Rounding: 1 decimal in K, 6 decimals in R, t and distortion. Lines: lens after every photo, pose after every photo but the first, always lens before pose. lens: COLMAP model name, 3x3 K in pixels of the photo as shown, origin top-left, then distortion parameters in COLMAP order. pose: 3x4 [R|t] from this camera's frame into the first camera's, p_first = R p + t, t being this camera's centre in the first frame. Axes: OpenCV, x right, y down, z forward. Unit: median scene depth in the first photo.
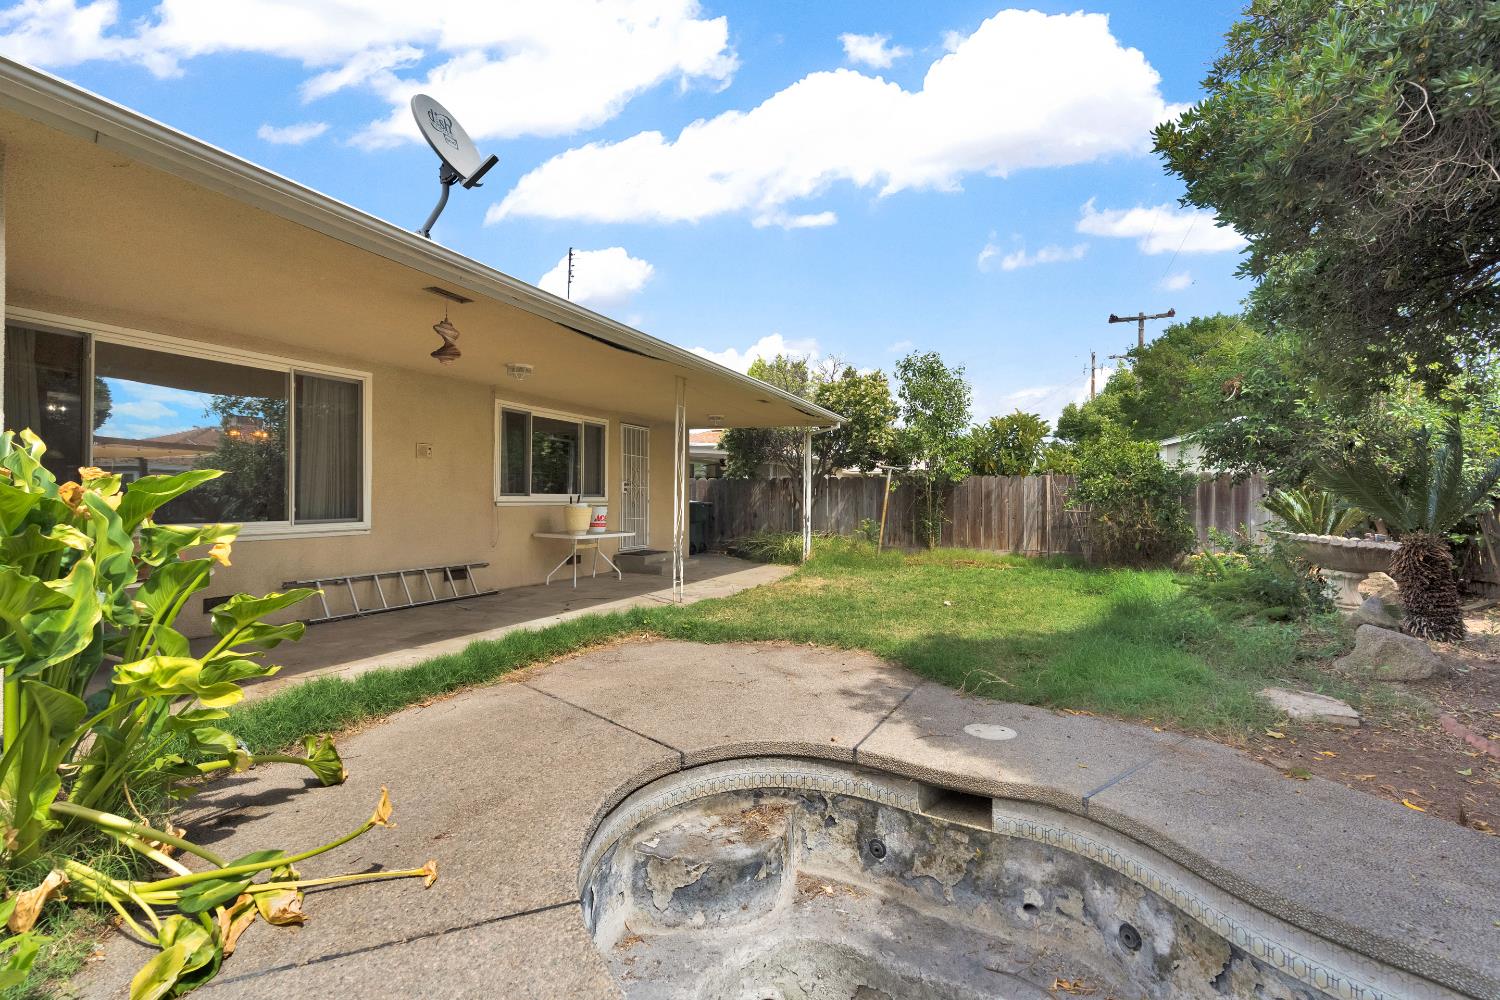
lens RADIAL K [[682.0, 0, 753.6], [0, 682.0, 494.2], [0, 0, 1]] dist [-0.009685, 0.000469]
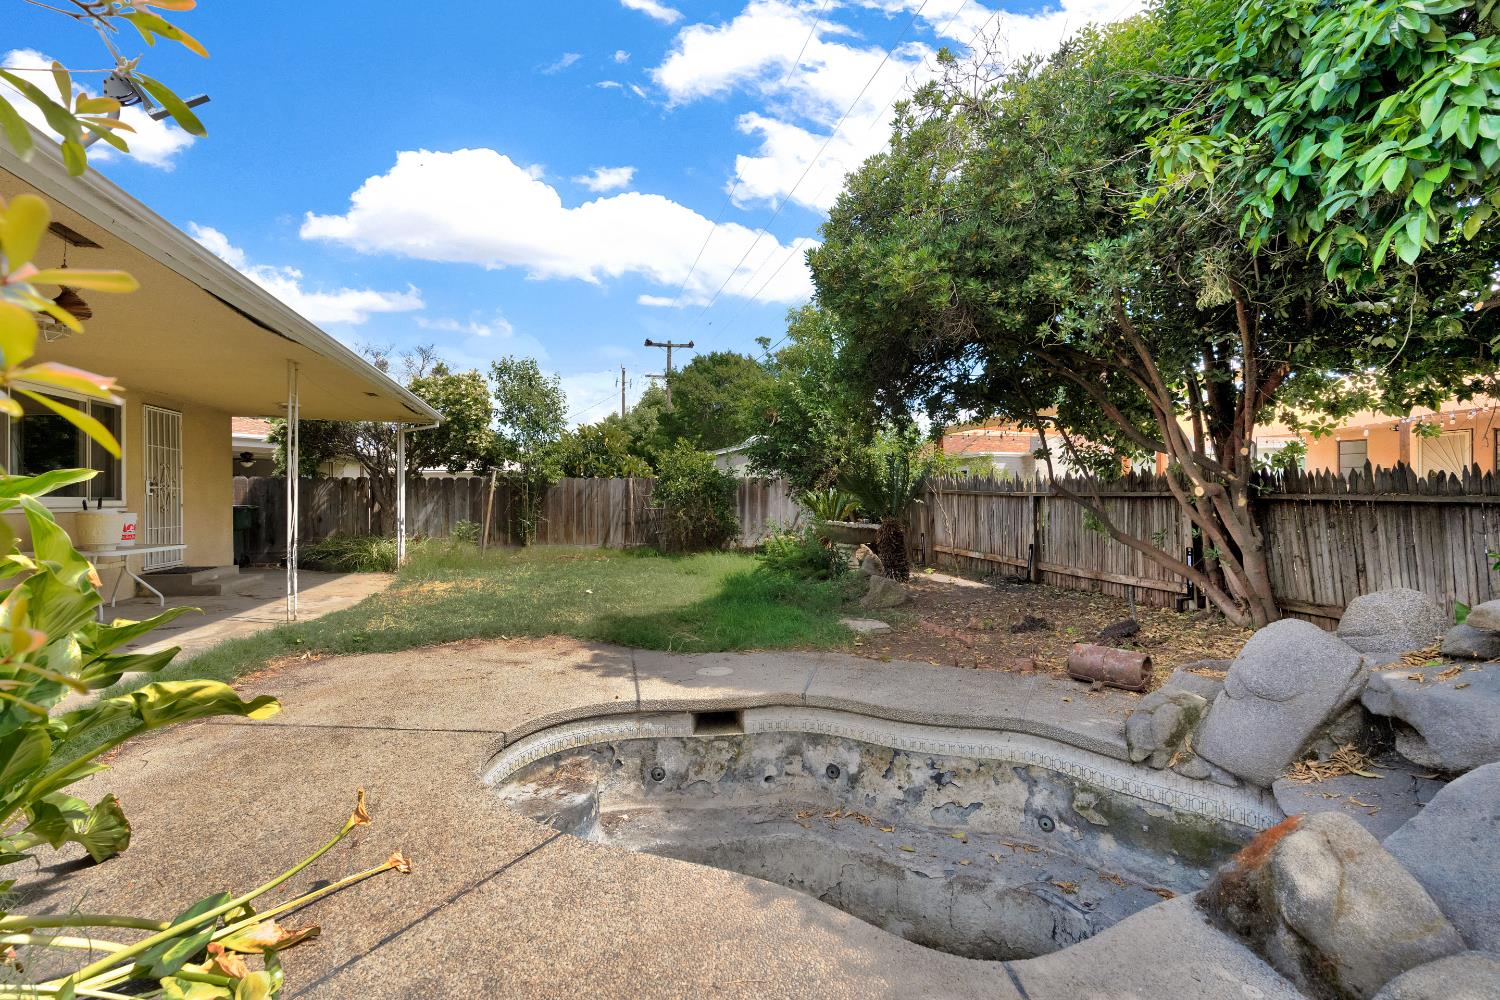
lens RADIAL K [[682.0, 0, 753.6], [0, 682.0, 494.2], [0, 0, 1]] dist [-0.009685, 0.000469]
pose [[0.773704, -0.004473, 0.633531, -0.309154], [0.004286, 0.999989, 0.001826, -0.002745], [-0.633532, 0.001303, 0.773715, -0.064522]]
